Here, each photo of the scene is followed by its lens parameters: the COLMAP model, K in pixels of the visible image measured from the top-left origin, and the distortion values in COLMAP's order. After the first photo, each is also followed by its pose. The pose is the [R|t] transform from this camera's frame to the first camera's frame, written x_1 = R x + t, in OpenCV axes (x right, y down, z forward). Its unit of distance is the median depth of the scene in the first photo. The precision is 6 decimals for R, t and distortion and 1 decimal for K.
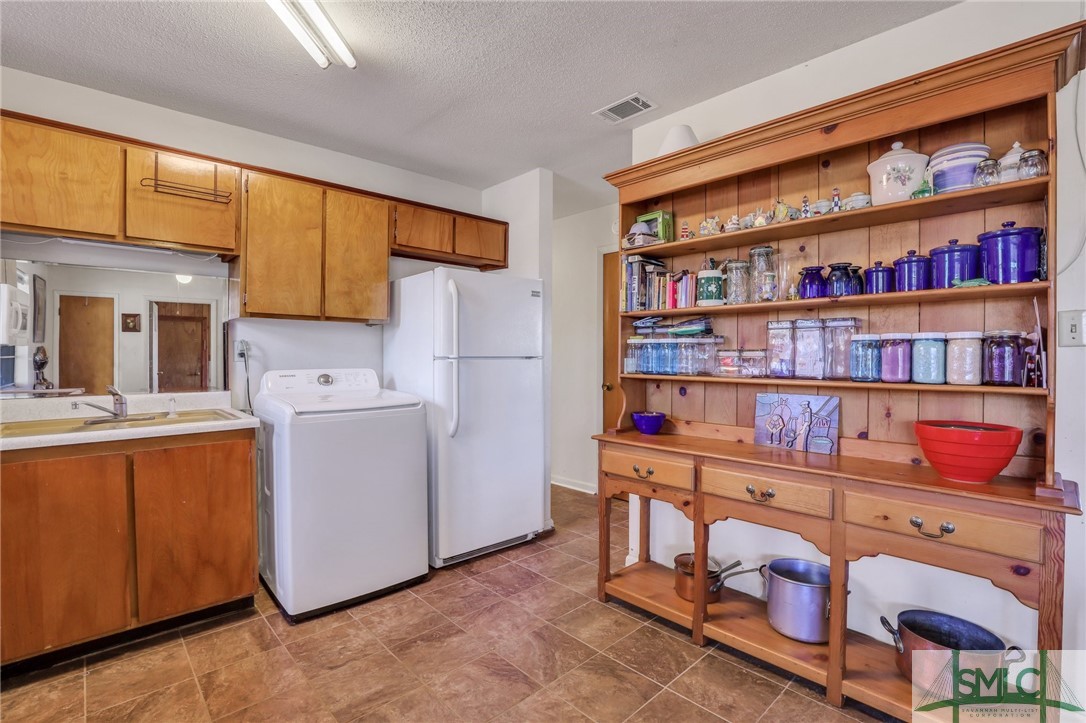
lens RADIAL K [[494.1, 0, 544.0], [0, 494.1, 359.9], [0, 0, 1]] dist [-0.028080, 0.001179]
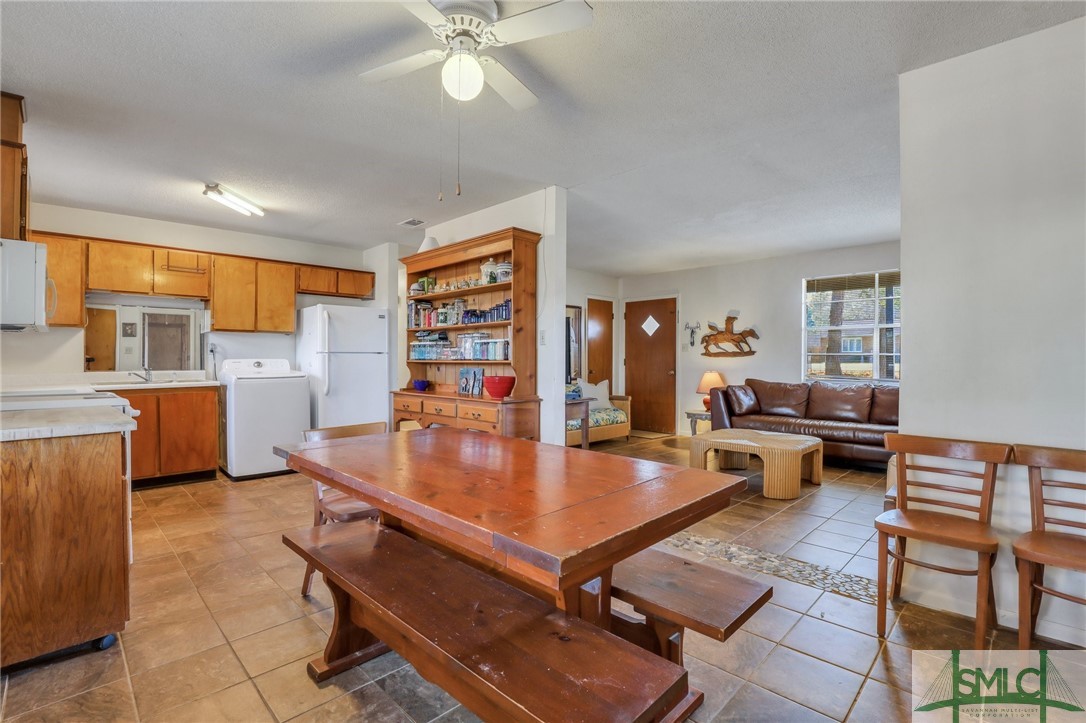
lens RADIAL K [[494.1, 0, 541.8], [0, 494.1, 358.7], [0, 0, 1]] dist [-0.028080, 0.001179]
pose [[0.999479, -0.001442, 0.032234, 0.625197], [0.001710, 0.999964, -0.008277, 0.039929], [-0.032221, 0.008328, 0.999446, -0.969278]]
